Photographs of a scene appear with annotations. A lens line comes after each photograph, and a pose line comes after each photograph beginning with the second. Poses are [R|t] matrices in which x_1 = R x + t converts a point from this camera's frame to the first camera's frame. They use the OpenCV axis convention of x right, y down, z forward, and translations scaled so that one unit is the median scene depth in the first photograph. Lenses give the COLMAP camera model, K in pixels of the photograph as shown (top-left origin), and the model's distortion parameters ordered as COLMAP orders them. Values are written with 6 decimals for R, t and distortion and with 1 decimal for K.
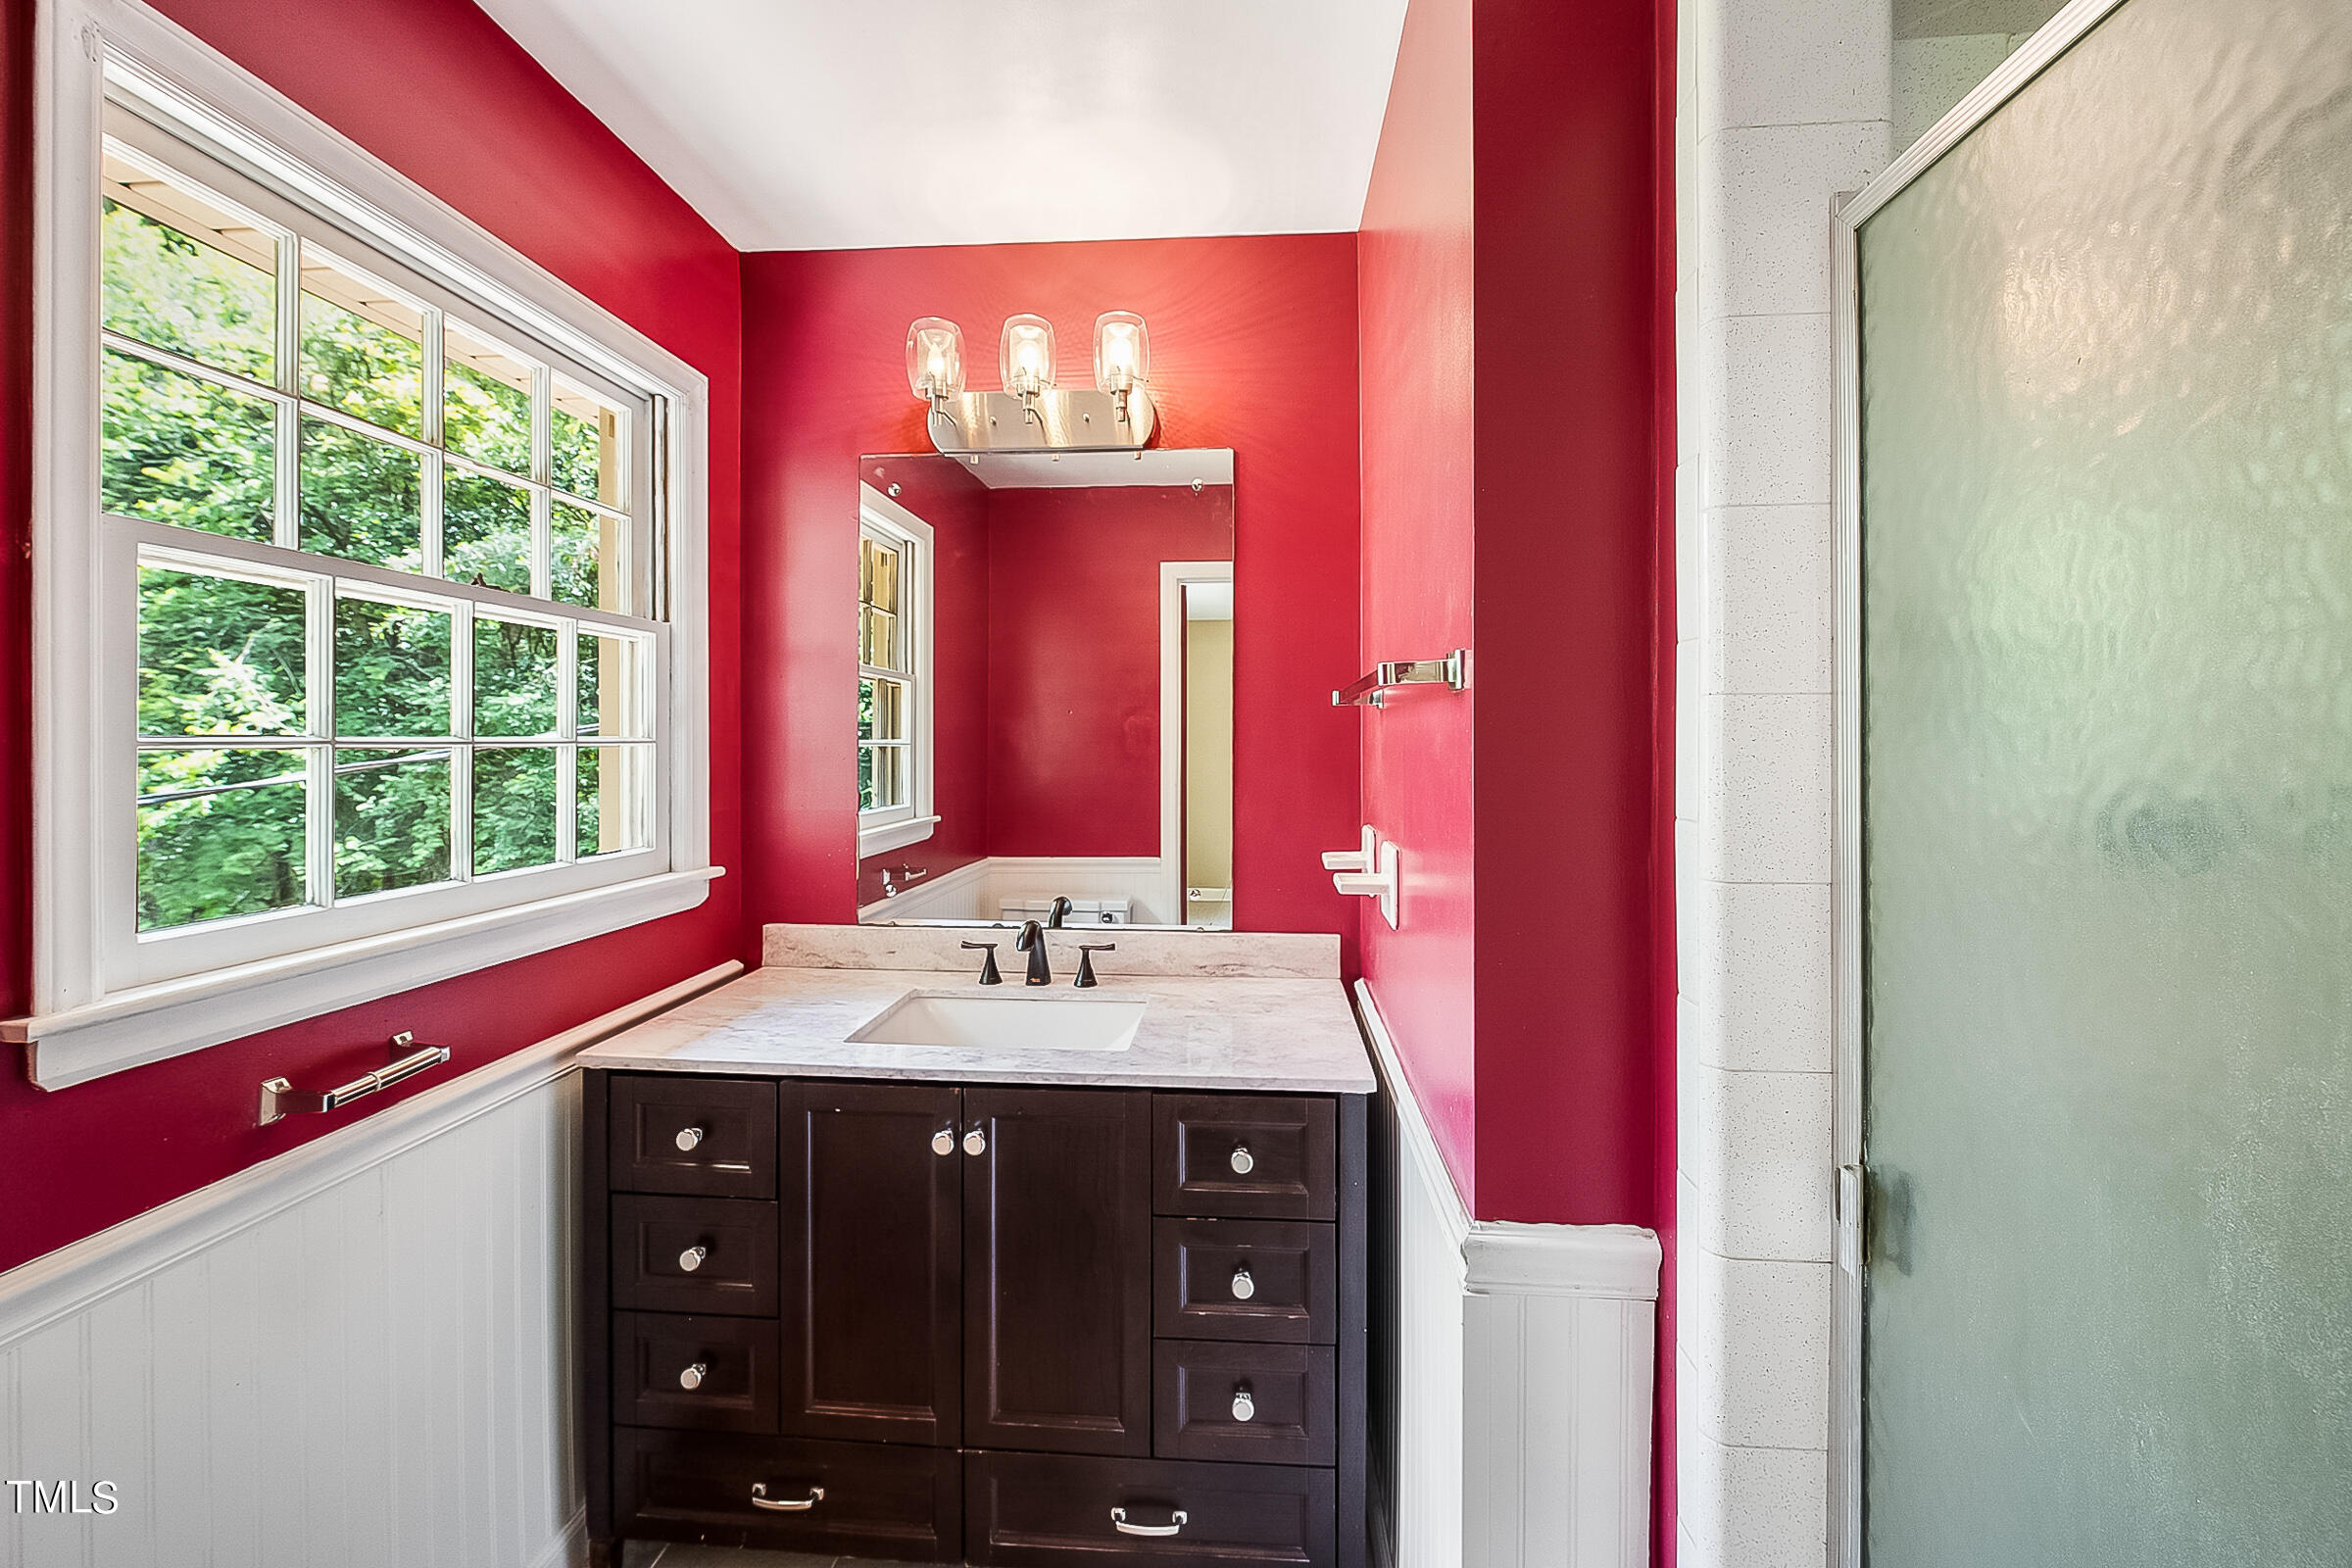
lens RADIAL K [[919.3, 0, 1183.0], [0, 919.3, 767.7], [0, 0, 1]] dist [-0.000671, -0.001930]
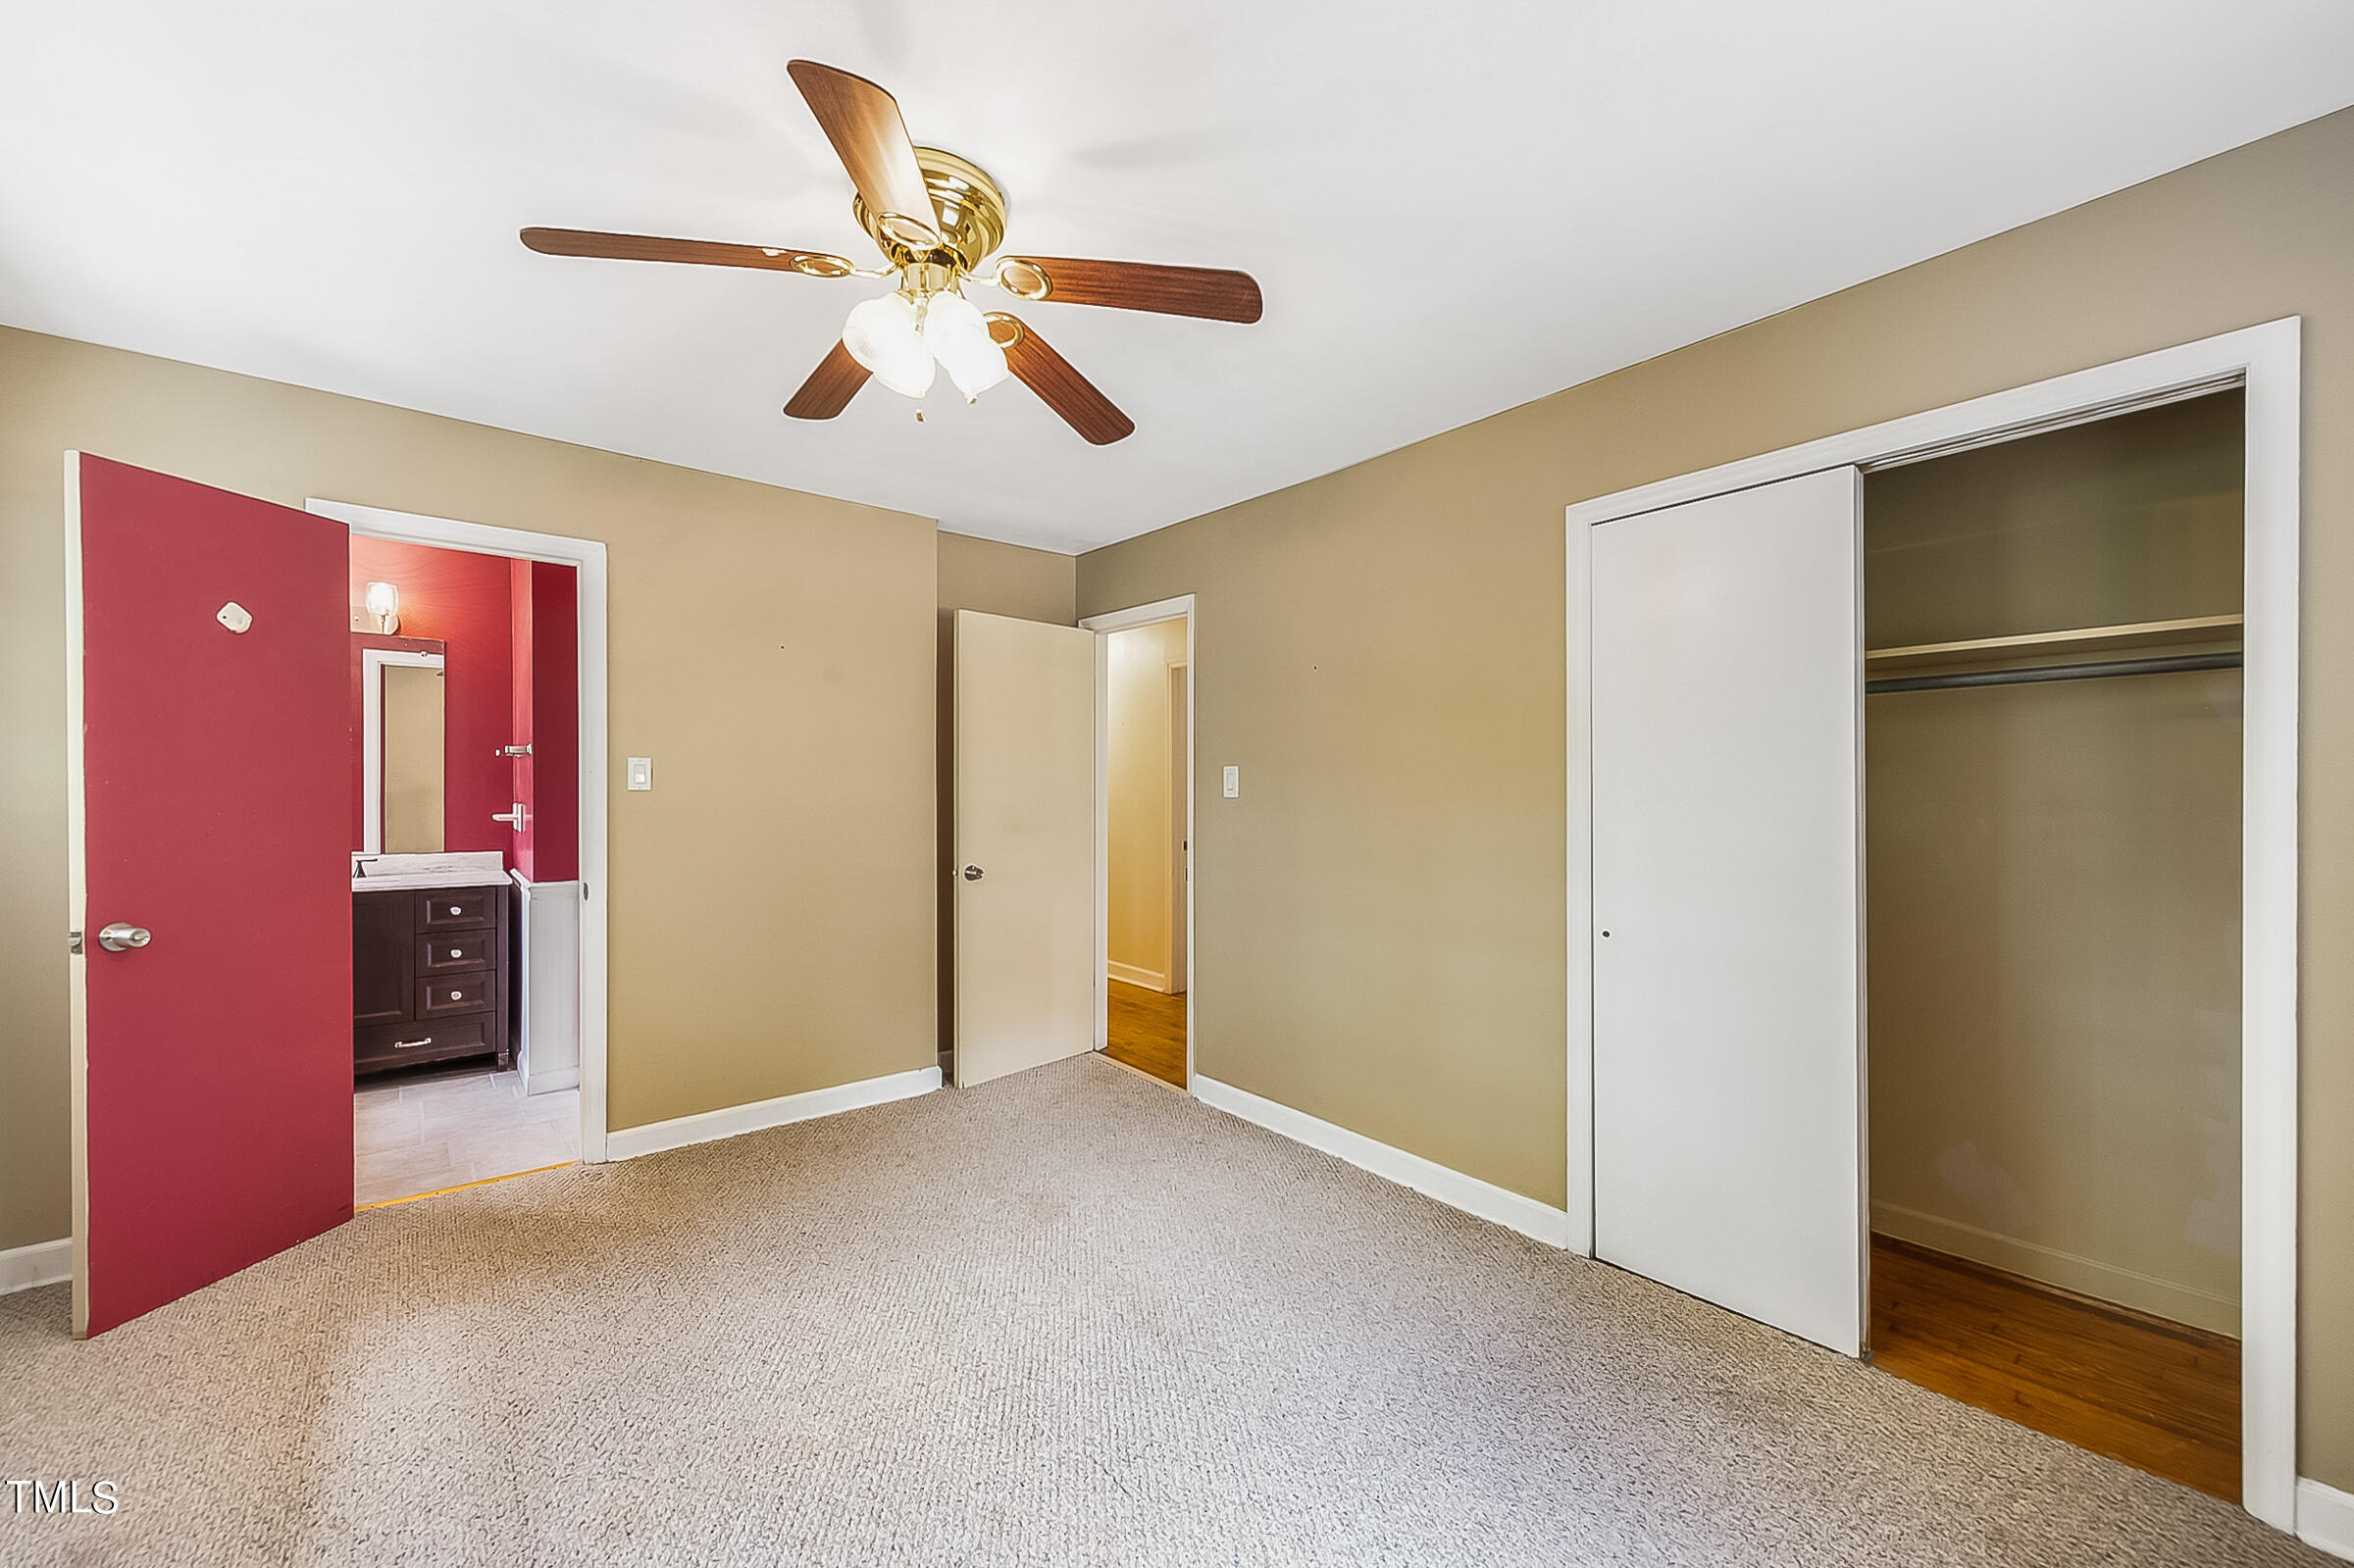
lens RADIAL K [[920.0, 0, 1194.7], [0, 920.0, 795.2], [0, 0, 1]] dist [-0.000671, -0.001930]
pose [[0.714328, -0.005781, 0.699788, -0.298303], [0.007505, 0.999972, 0.000599, 0.071269], [-0.699771, 0.004824, 0.714351, -2.735368]]
